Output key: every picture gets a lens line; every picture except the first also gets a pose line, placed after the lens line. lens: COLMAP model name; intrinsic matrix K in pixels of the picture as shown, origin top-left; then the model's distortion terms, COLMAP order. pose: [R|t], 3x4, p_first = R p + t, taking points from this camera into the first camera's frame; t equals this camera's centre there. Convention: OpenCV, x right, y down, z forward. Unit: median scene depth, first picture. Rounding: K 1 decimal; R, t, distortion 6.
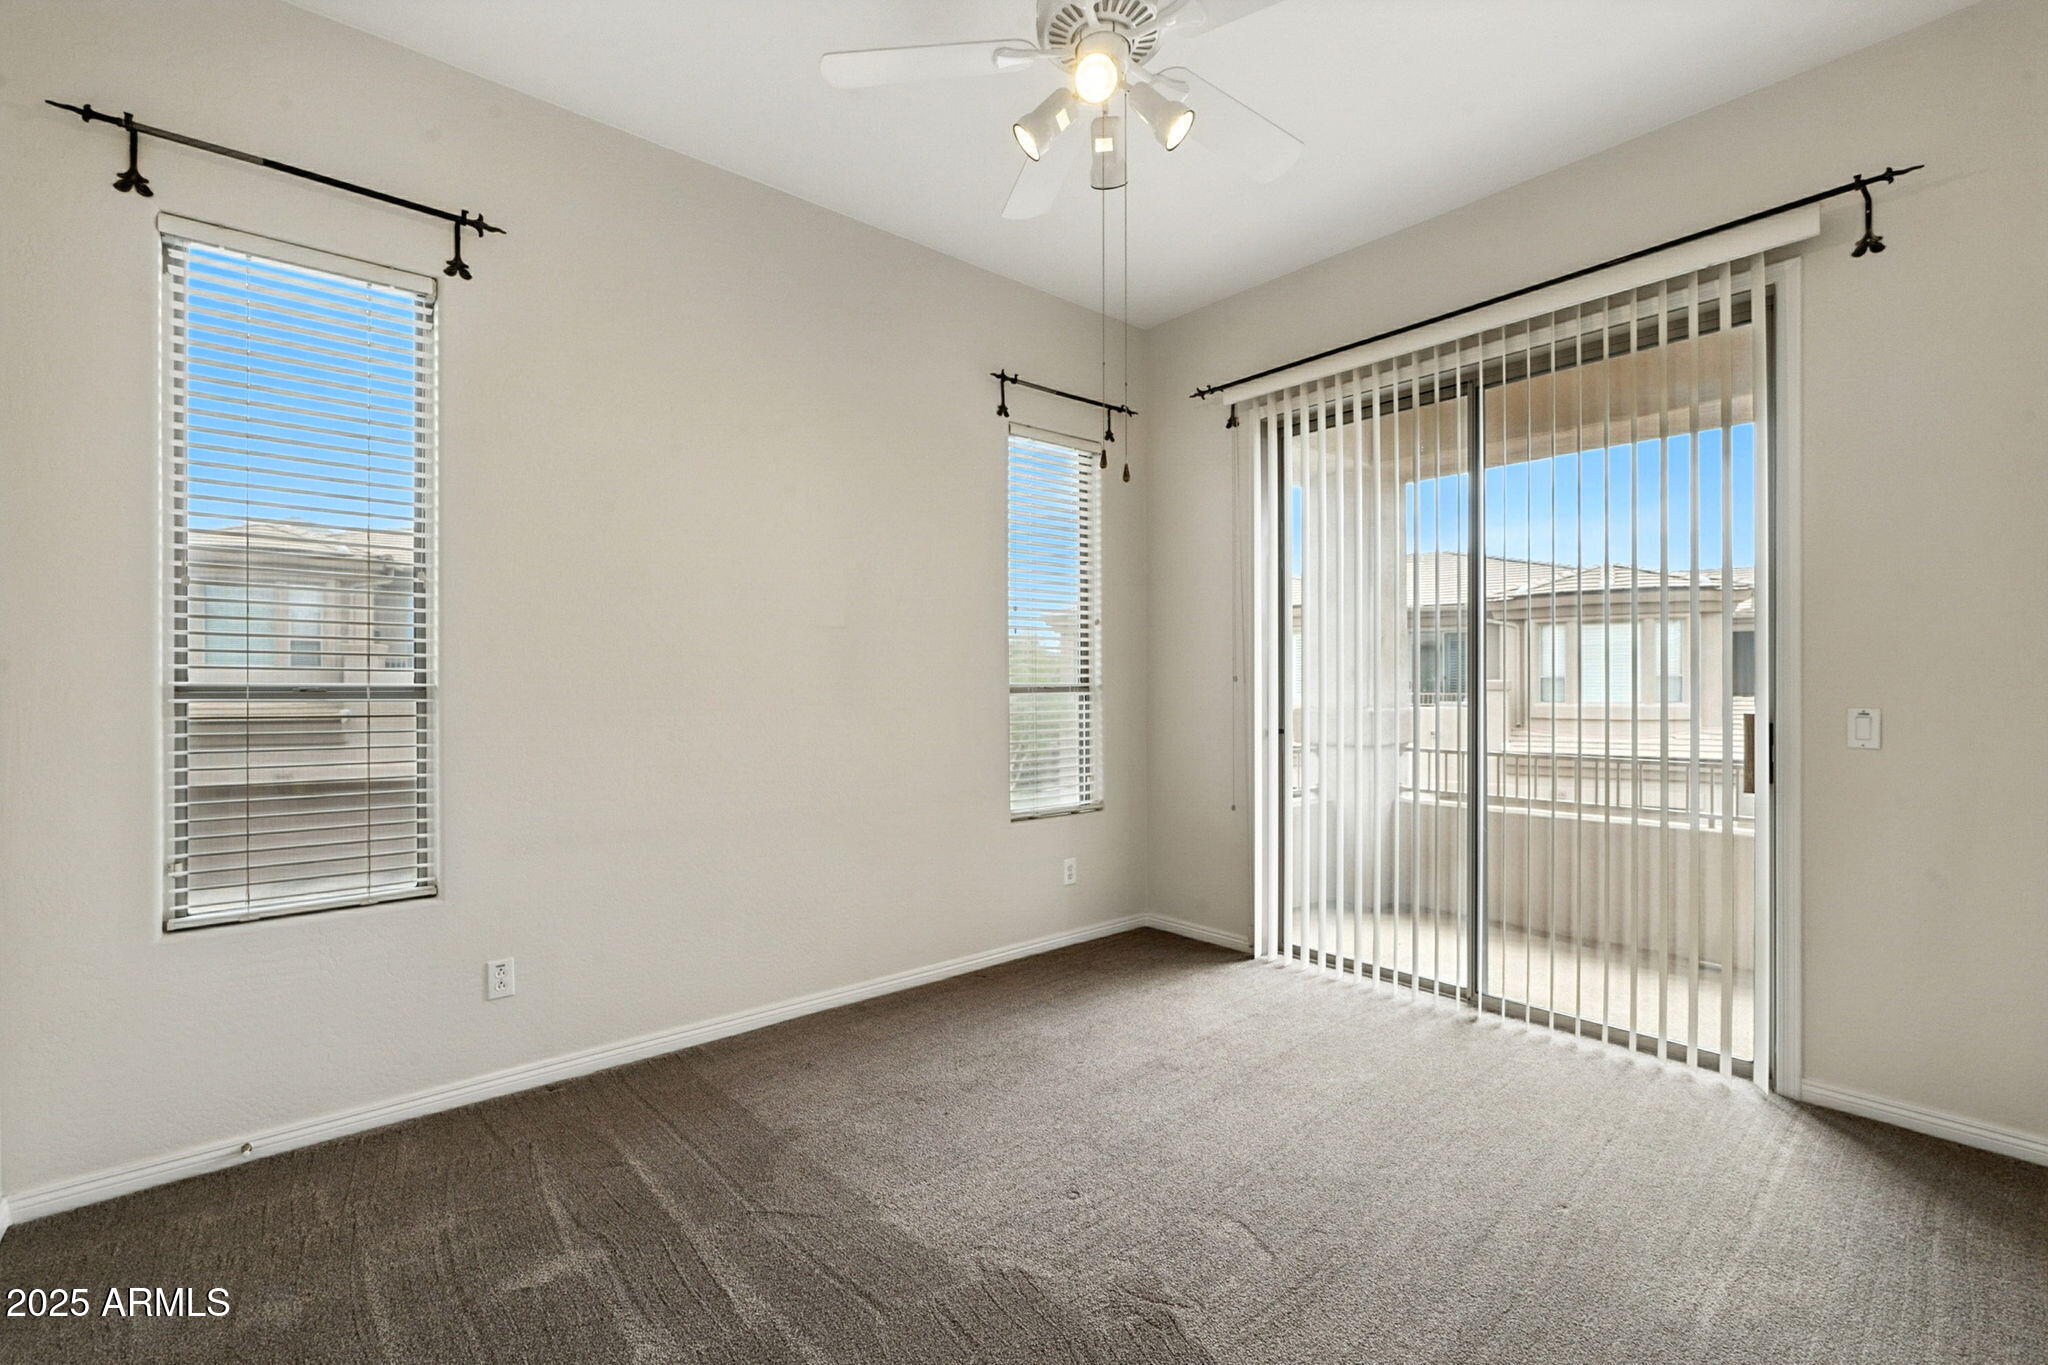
lens RADIAL K [[946.3, 0, 1028.5], [0, 946.3, 686.3], [0, 0, 1]] dist [0.032708, -0.000857]
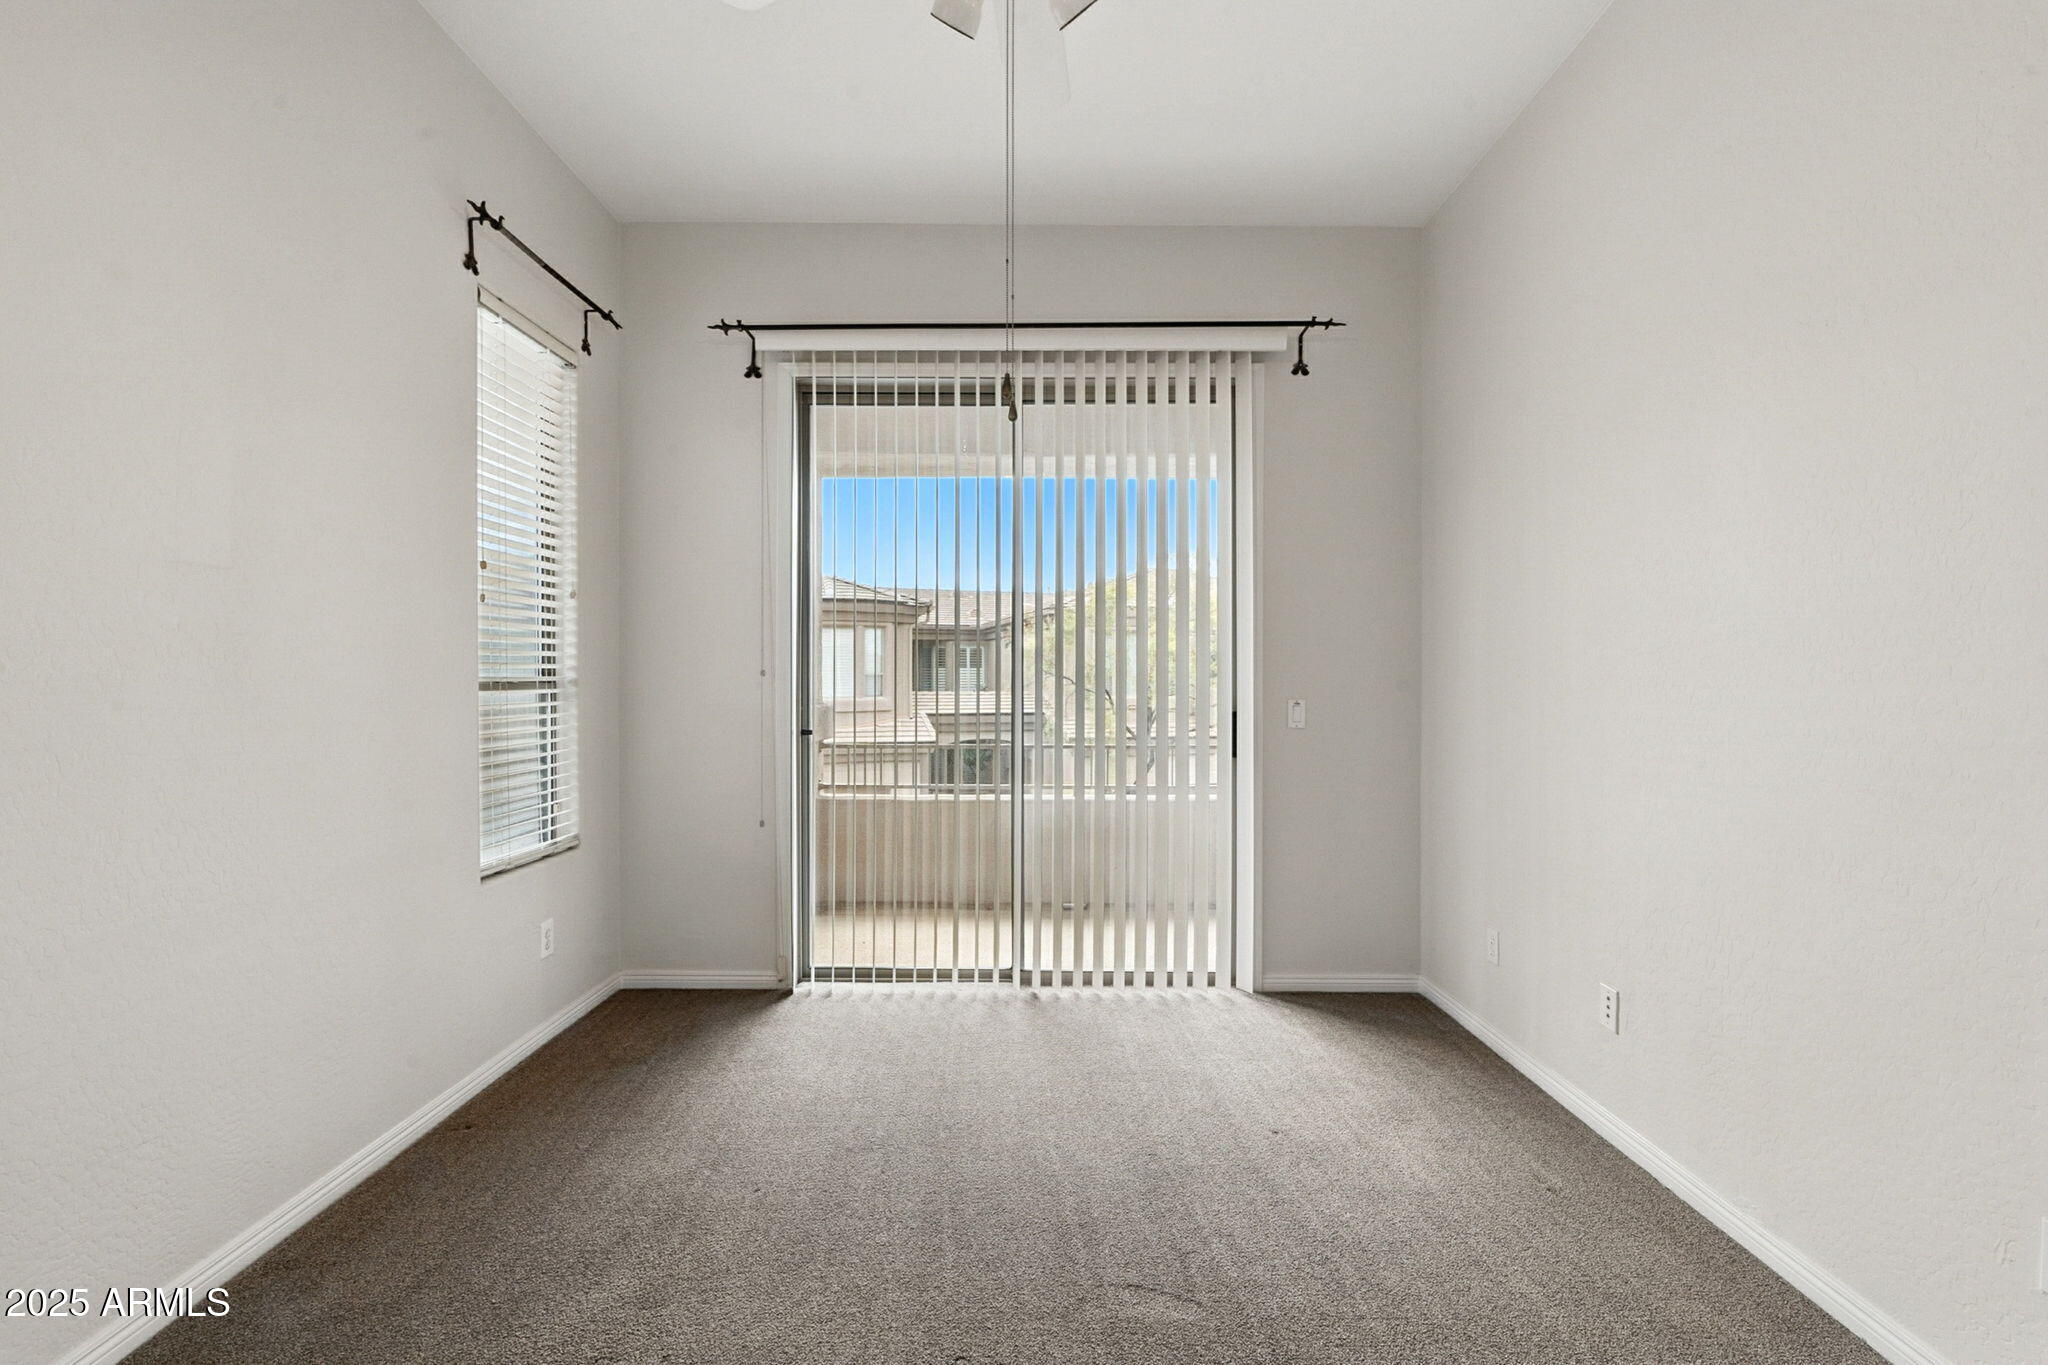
lens RADIAL K [[917.0, 0, 1015.1], [0, 917.0, 691.1], [0, 0, 1]] dist [0.001043, 0.000023]
pose [[0.652128, -0.003409, 0.758101, -0.259126], [-0.003667, 0.999964, 0.007651, 0.001144], [-0.758100, -0.007769, 0.652092, 0.286434]]
